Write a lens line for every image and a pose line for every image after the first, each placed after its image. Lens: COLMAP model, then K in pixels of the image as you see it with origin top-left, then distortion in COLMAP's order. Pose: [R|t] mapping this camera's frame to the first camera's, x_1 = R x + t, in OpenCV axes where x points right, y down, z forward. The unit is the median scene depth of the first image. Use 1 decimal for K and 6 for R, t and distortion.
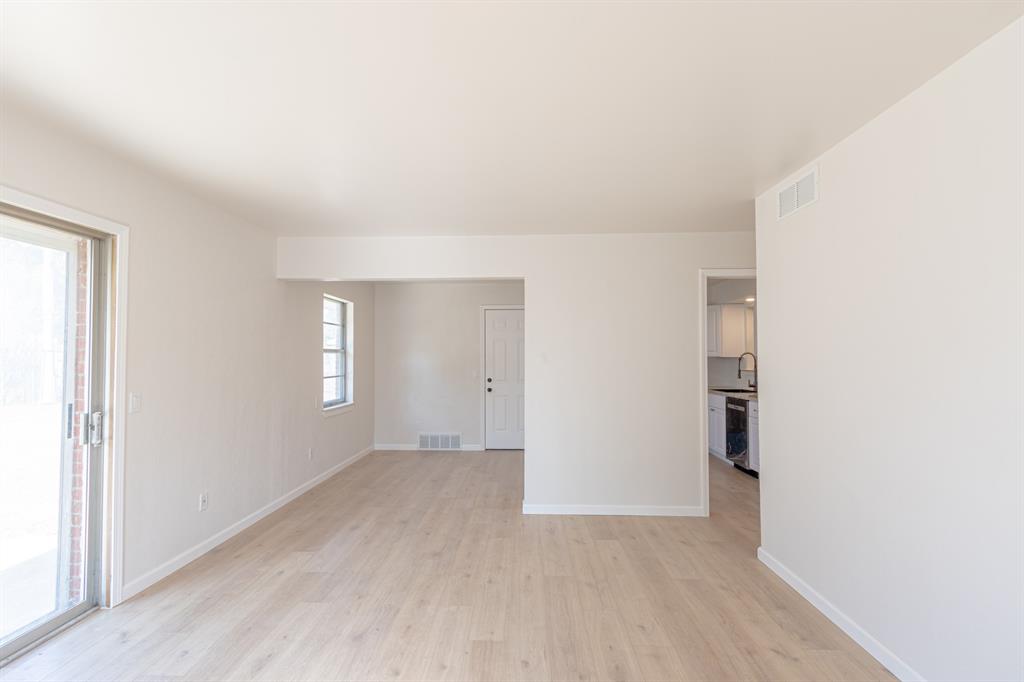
lens RADIAL K [[476.7, 0, 509.6], [0, 476.7, 345.7], [0, 0, 1]] dist [0.013258, 0.000172]
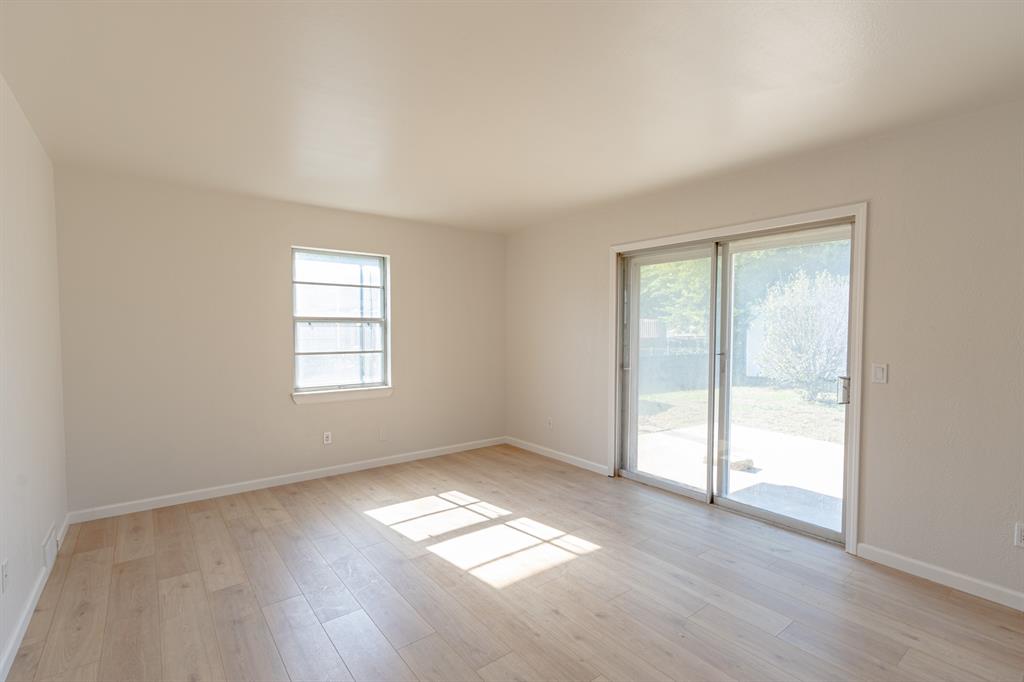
lens RADIAL K [[476.7, 0, 509.6], [0, 476.7, 345.7], [0, 0, 1]] dist [0.013258, 0.000172]
pose [[-0.776695, 0.021248, -0.629518, 0.501648], [0.015469, 0.999773, 0.014660, 0.034201], [0.629686, 0.001648, -0.776848, 1.427985]]
